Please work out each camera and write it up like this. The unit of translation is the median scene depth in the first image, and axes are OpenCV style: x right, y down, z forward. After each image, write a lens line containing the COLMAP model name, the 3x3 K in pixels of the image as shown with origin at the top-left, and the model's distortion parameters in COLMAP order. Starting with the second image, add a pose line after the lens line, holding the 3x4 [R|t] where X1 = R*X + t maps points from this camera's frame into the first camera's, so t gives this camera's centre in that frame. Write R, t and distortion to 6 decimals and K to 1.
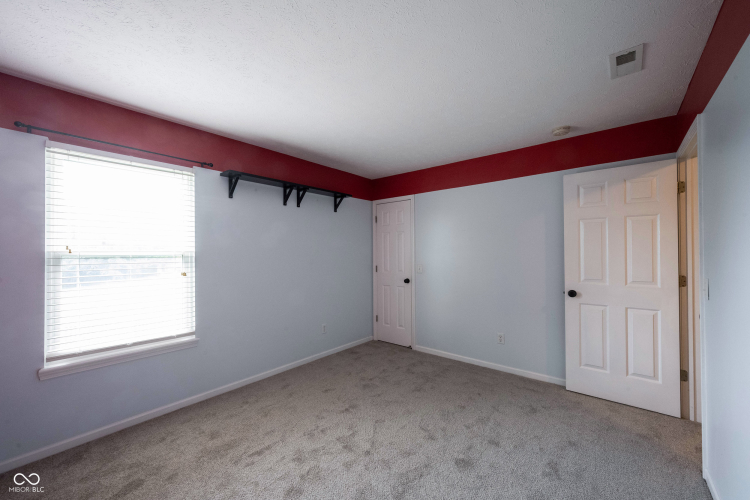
lens RADIAL K [[295.9, 0, 372.2], [0, 295.9, 251.3], [0, 0, 1]] dist [0.000882, -0.001149]
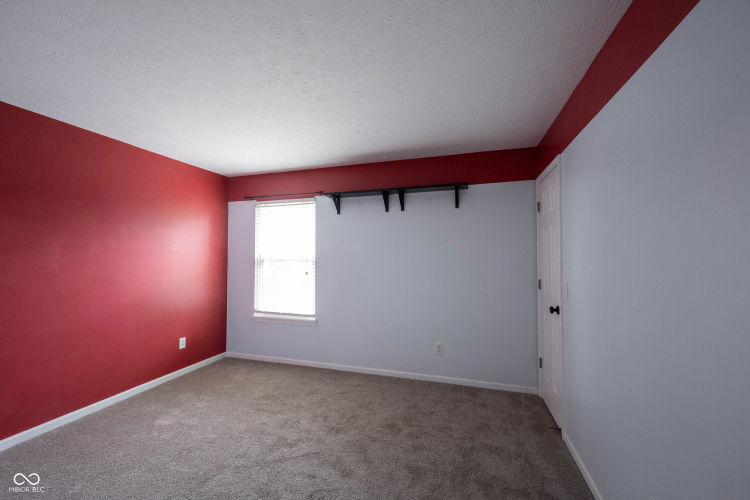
lens RADIAL K [[295.9, 0, 371.5], [0, 295.9, 250.3], [0, 0, 1]] dist [0.000882, -0.001149]
pose [[0.378887, -0.016916, -0.925288, 0.722374], [0.003292, 0.999851, -0.016932, -0.006509], [0.925437, 0.003370, 0.378886, 0.659649]]
